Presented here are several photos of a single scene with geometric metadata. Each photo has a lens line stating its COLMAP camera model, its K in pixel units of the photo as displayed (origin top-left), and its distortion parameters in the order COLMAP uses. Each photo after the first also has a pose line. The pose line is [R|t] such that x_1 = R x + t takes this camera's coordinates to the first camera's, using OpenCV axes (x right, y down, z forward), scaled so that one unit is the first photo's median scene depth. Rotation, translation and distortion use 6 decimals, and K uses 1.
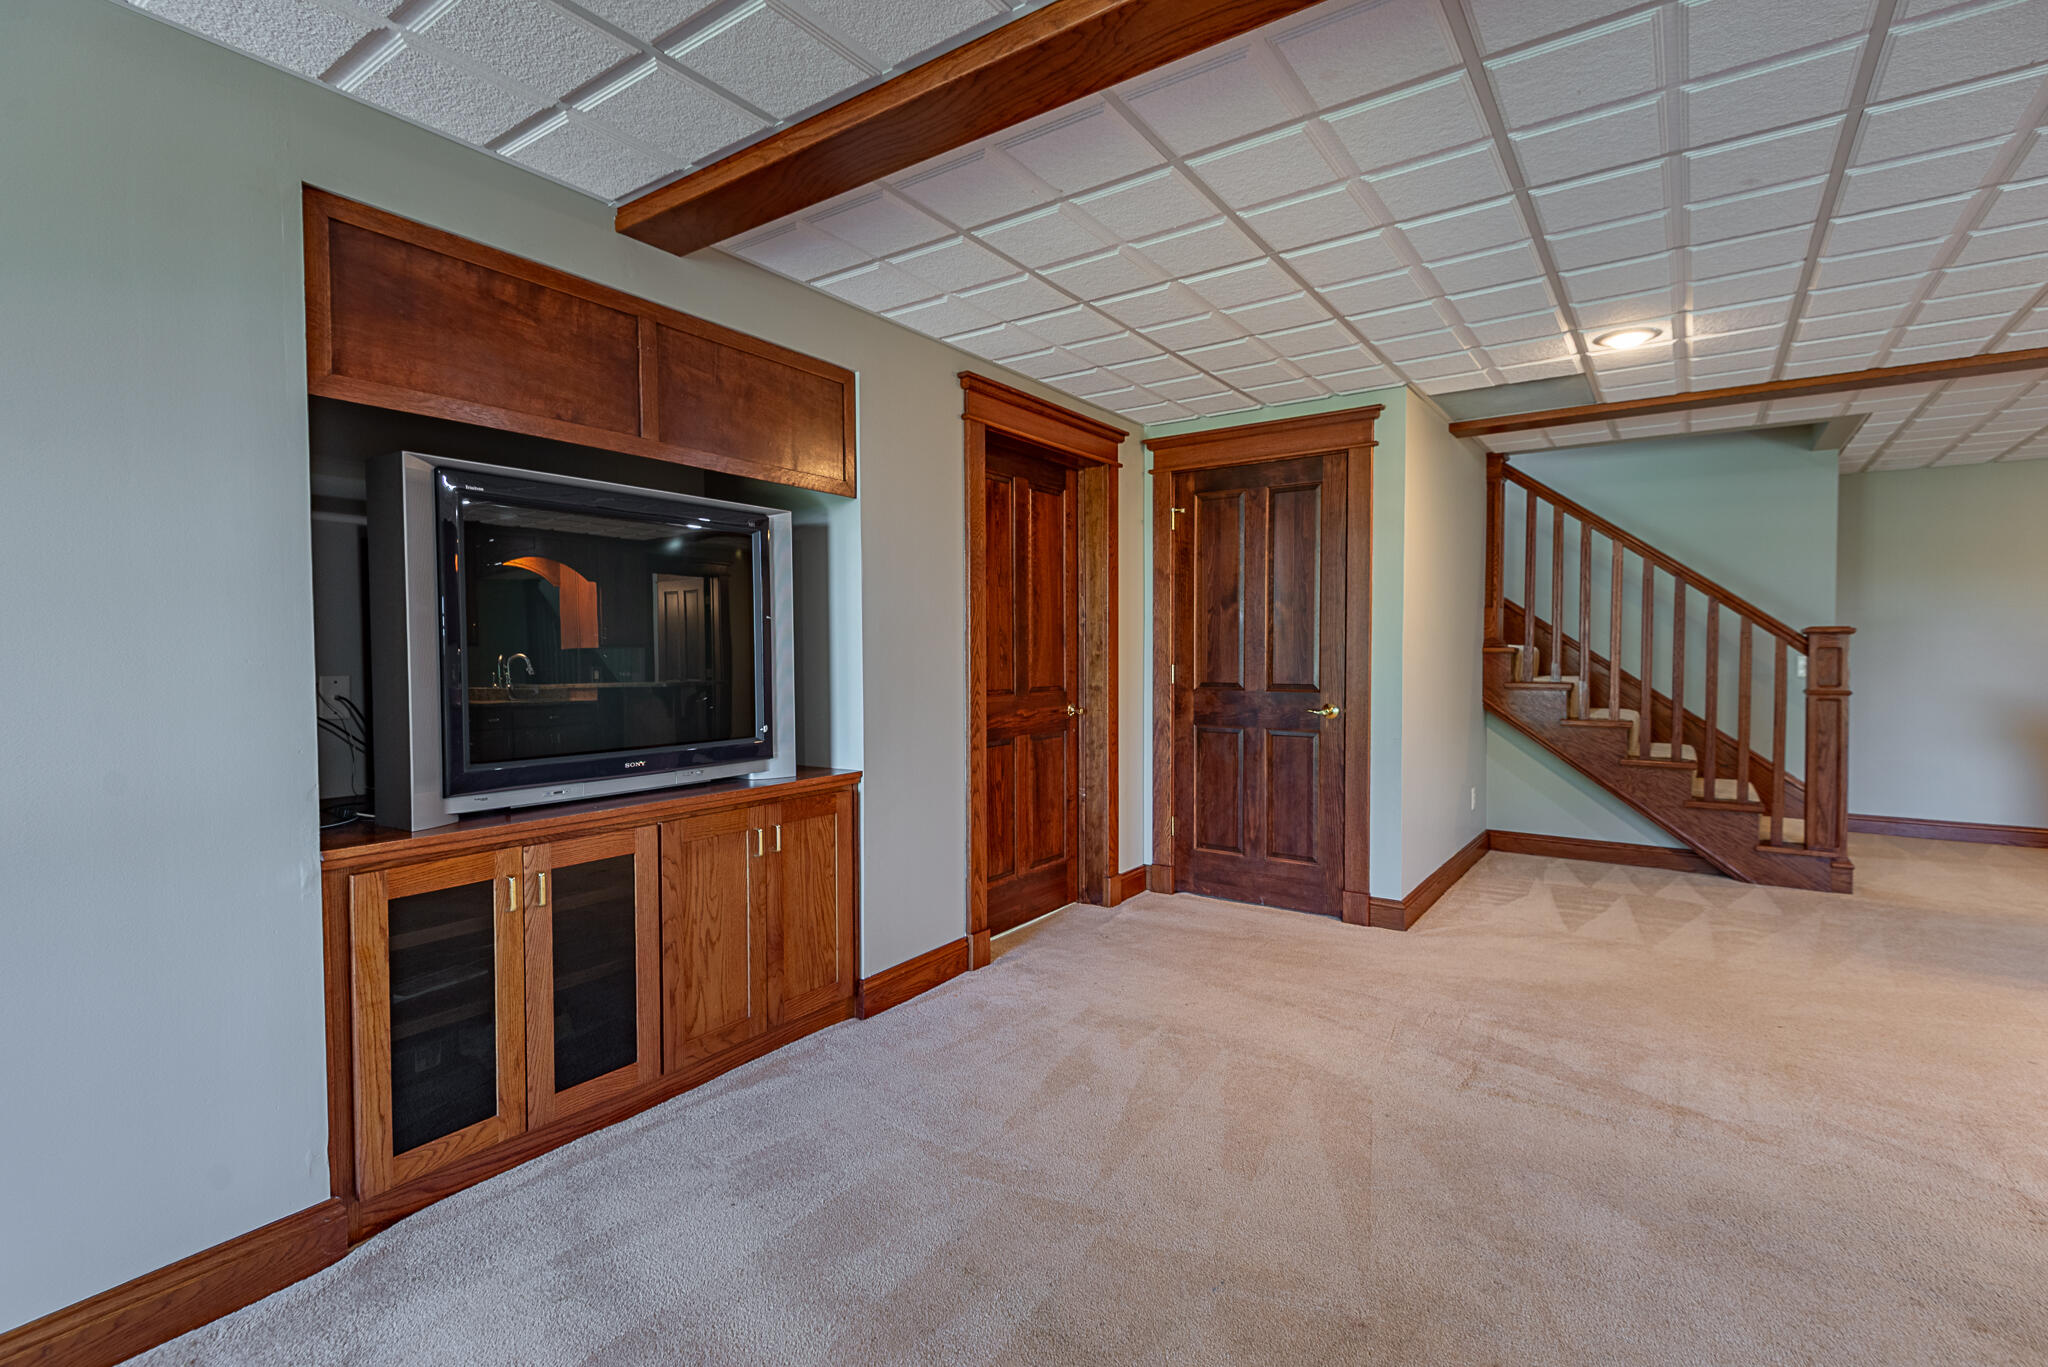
lens RADIAL K [[961.5, 0, 1024.0], [0, 961.5, 683.5], [0, 0, 1]] dist [0.020211, -0.000719]
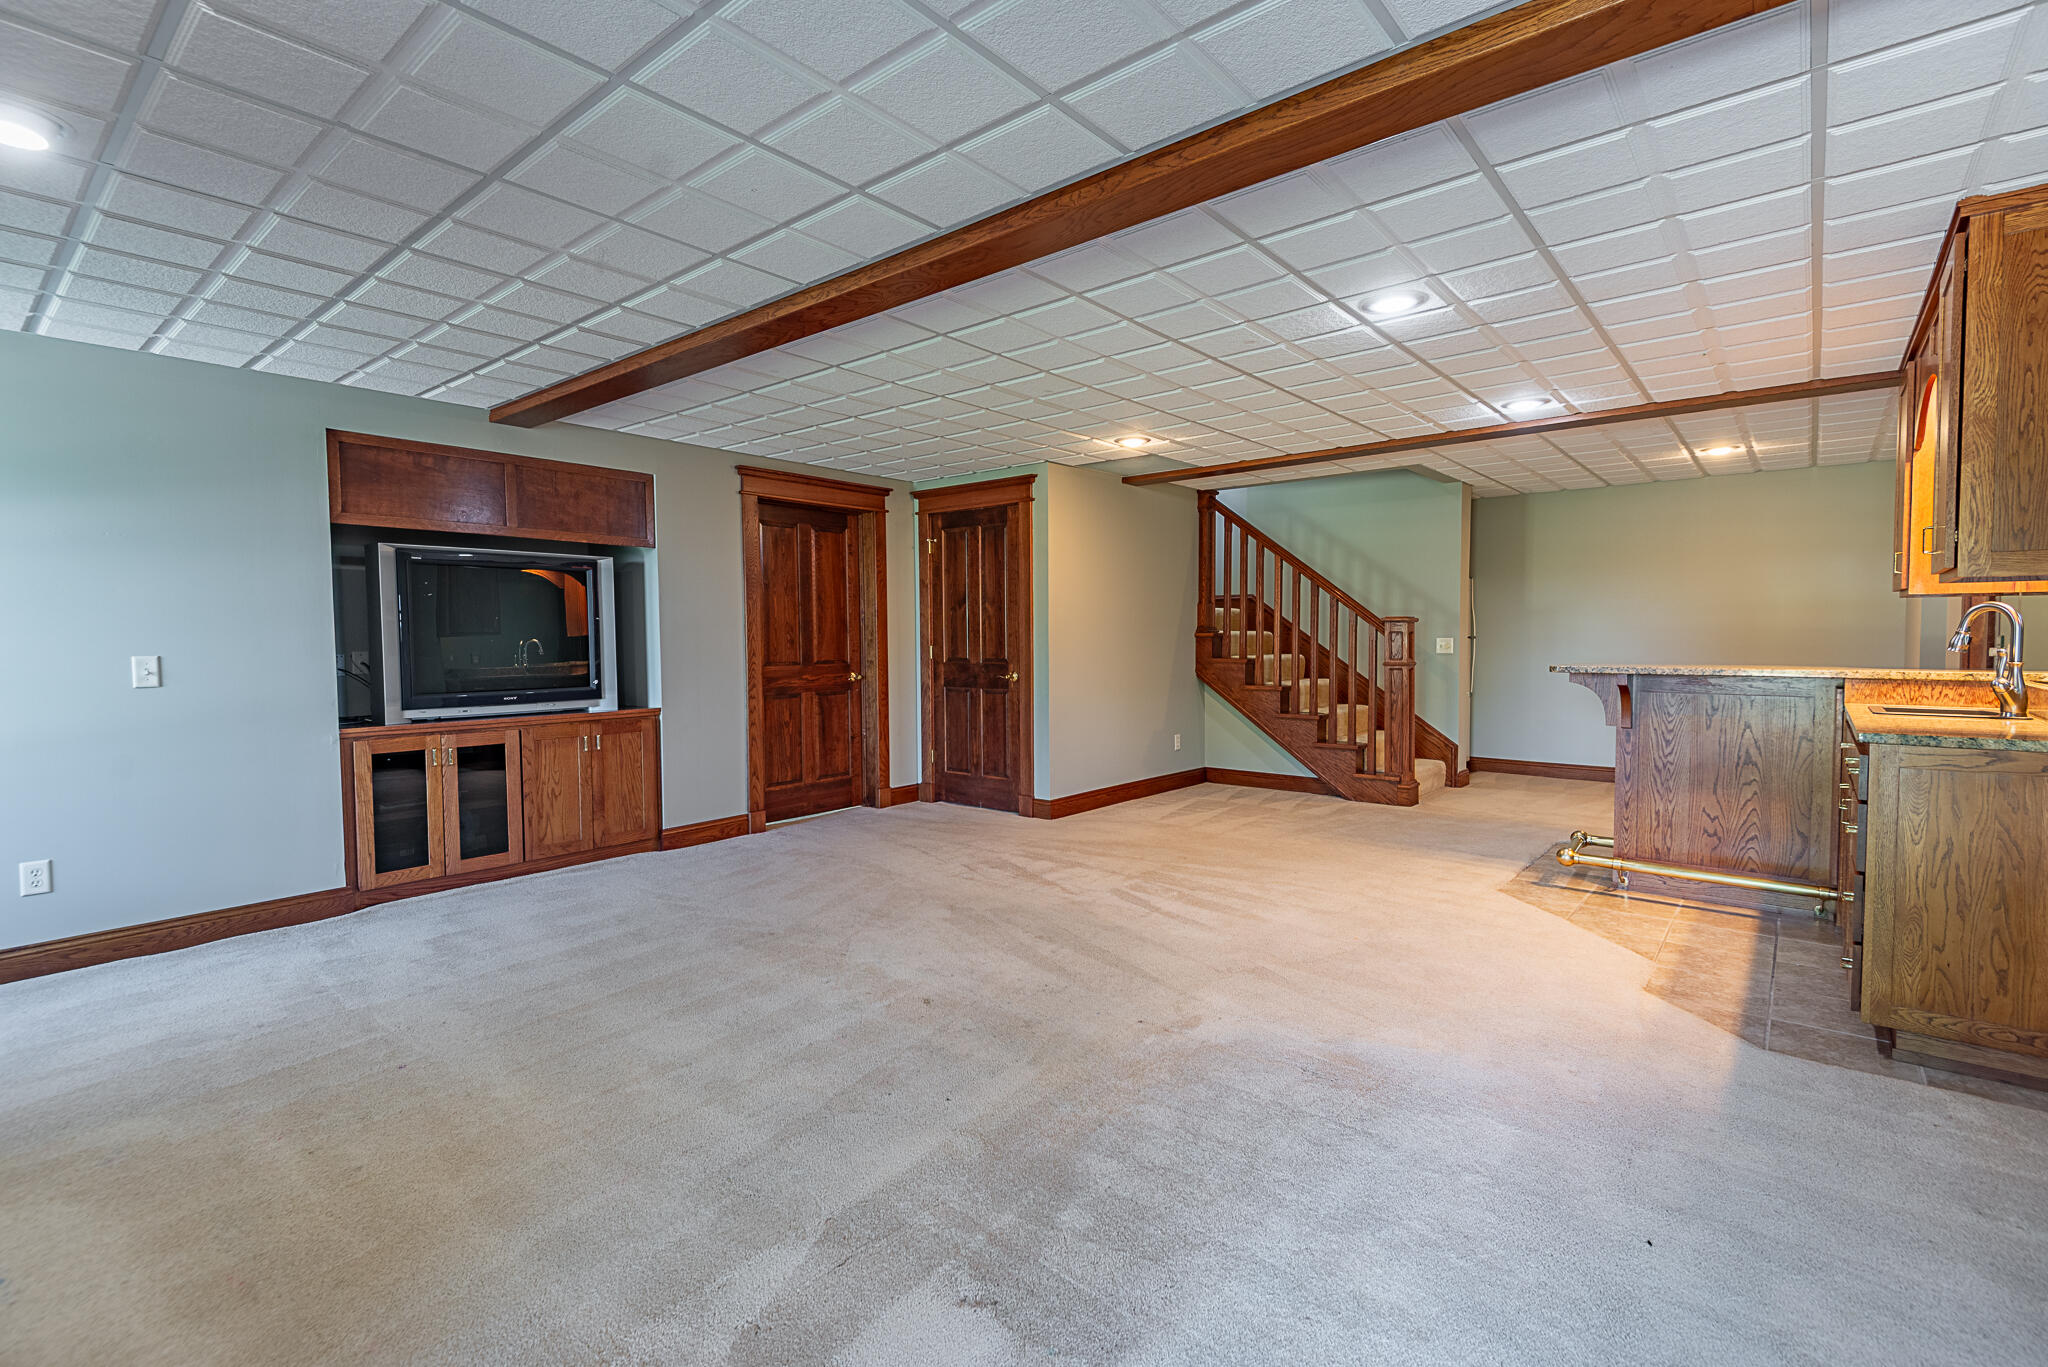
lens RADIAL K [[954.4, 0, 1033.7], [0, 954.4, 680.5], [0, 0, 1]] dist [0.011951, -0.000090]
pose [[0.997475, -0.000001, -0.071023, 0.527453], [0.000856, 0.999927, 0.012016, 0.019977], [0.071018, -0.012047, 0.997402, -0.557107]]
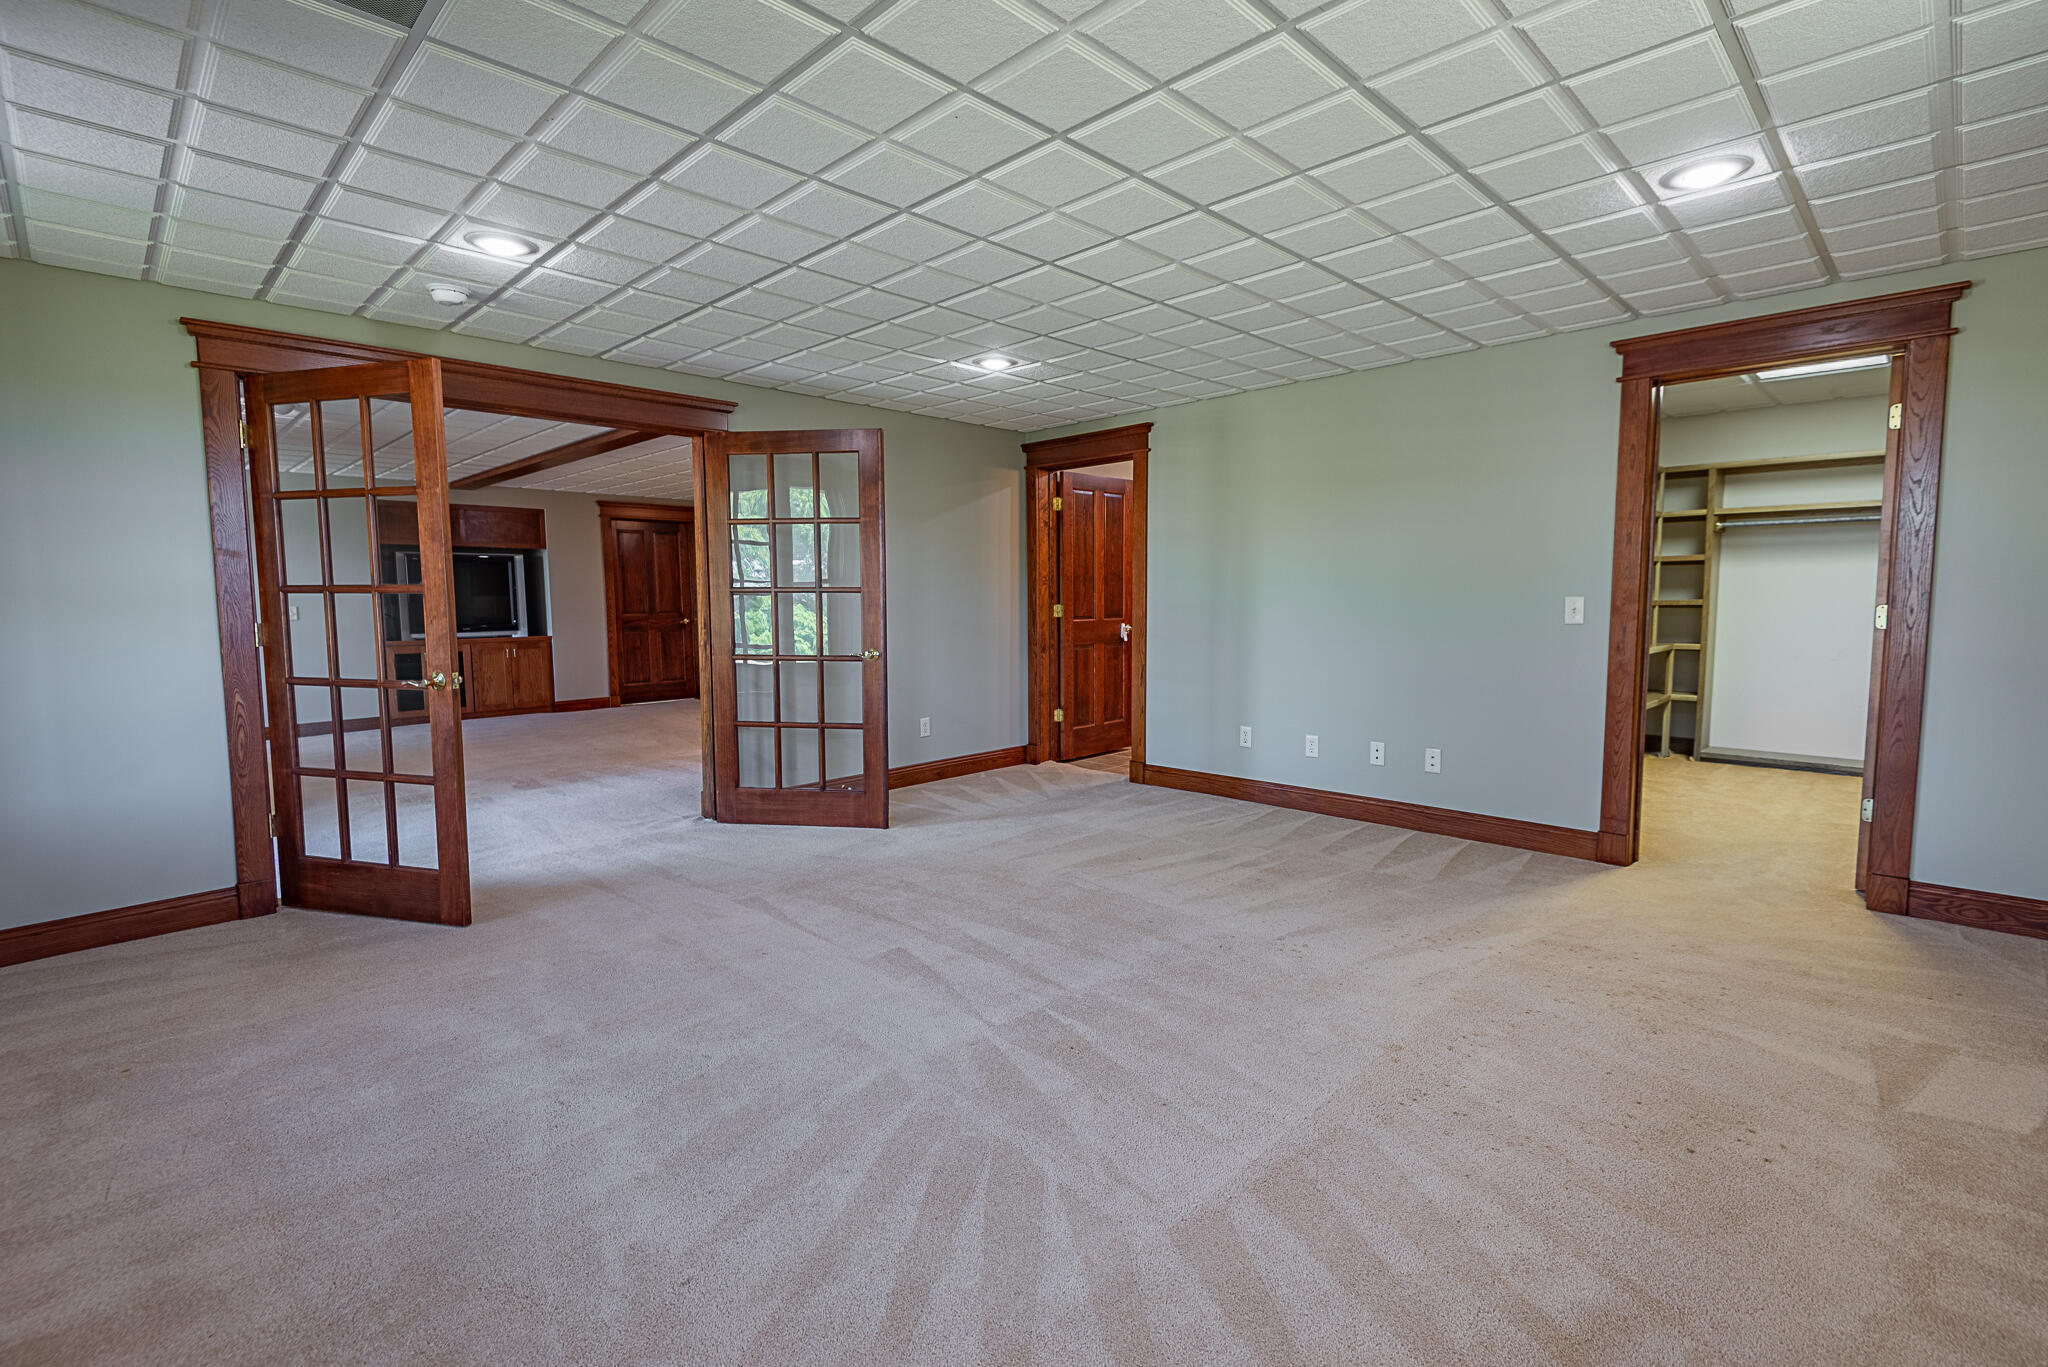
lens RADIAL K [[954.4, 0, 1033.7], [0, 954.4, 680.5], [0, 0, 1]] dist [0.011951, -0.000090]
pose [[0.985283, 0.009914, -0.170643, 1.660810], [-0.000711, 0.998546, 0.053905, 0.058583], [0.170929, -0.052990, 0.983857, -1.577700]]
